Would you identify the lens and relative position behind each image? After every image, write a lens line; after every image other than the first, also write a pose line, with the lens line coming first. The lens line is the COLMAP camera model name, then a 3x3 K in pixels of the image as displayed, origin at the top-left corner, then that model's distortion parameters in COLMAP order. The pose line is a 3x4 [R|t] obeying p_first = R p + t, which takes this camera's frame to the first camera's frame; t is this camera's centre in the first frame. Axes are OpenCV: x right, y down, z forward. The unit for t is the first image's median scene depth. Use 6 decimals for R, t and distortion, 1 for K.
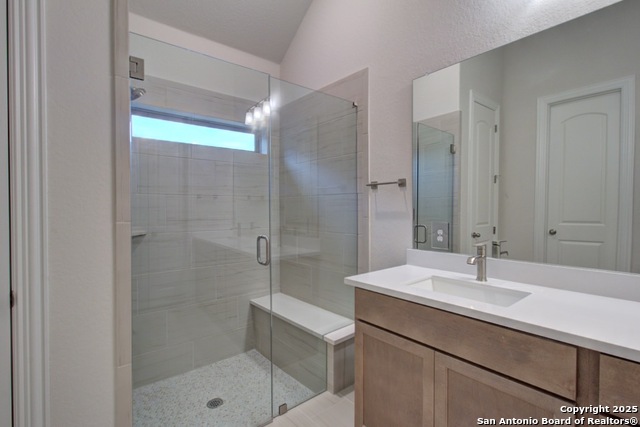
lens RADIAL K [[298.3, 0, 301.6], [0, 298.3, 210.4], [0, 0, 1]] dist [0.003685, 0.000620]
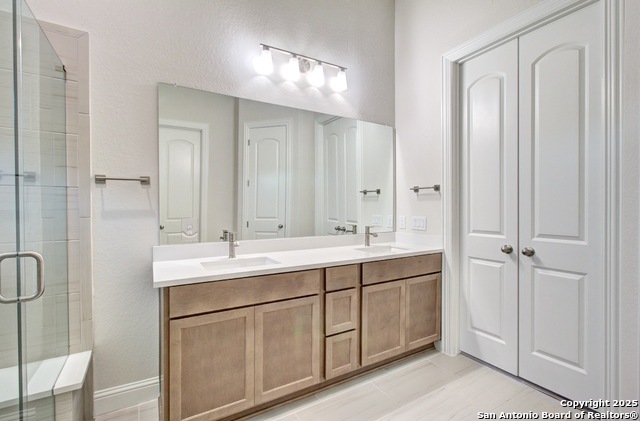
lens RADIAL K [[298.3, 0, 313.0], [0, 298.3, 211.4], [0, 0, 1]] dist [0.003685, 0.000620]
pose [[0.144738, -0.009400, 0.989425, -0.542500], [0.006588, 0.999942, 0.008536, 0.003961], [-0.989448, 0.005283, 0.144791, 0.304360]]
